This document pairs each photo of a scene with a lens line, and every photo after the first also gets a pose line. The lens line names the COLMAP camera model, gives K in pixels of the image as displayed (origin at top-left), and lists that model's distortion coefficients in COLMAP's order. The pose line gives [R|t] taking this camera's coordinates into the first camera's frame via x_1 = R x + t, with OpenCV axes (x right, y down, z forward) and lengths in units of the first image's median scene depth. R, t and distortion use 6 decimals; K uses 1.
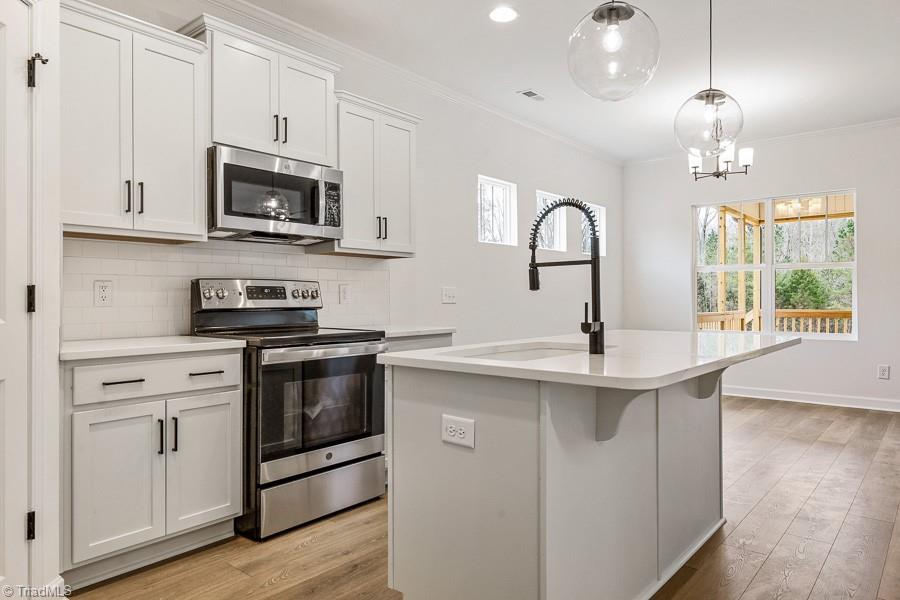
lens RADIAL K [[586.4, 0, 449.3], [0, 586.4, 301.2], [0, 0, 1]] dist [0.007712, -0.000303]
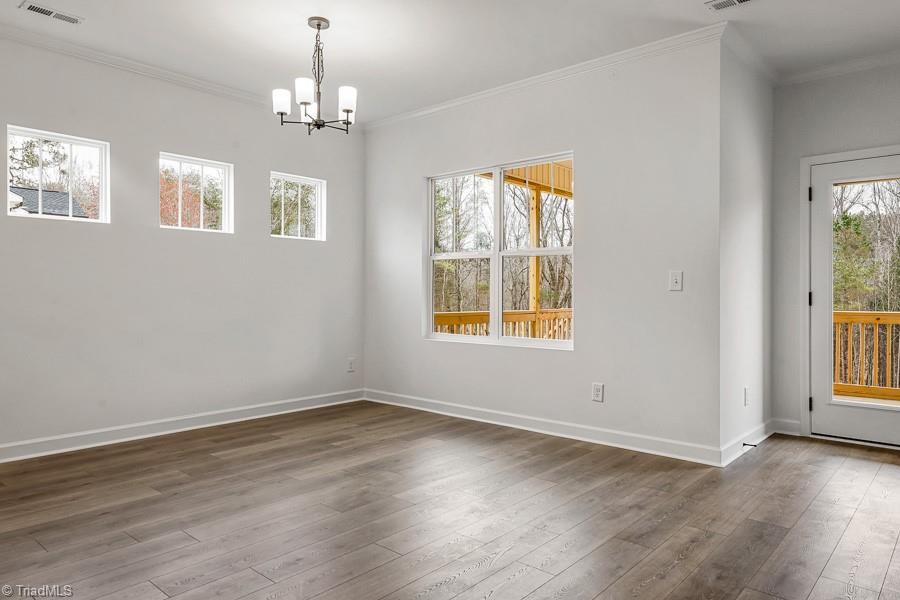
lens RADIAL K [[586.4, 0, 450.8], [0, 586.4, 296.5], [0, 0, 1]] dist [0.007712, -0.000303]
pose [[0.999505, 0.009416, -0.030031, 0.568385], [-0.009286, 0.999947, 0.004444, -0.004692], [0.030071, -0.004163, 0.999539, 0.238094]]
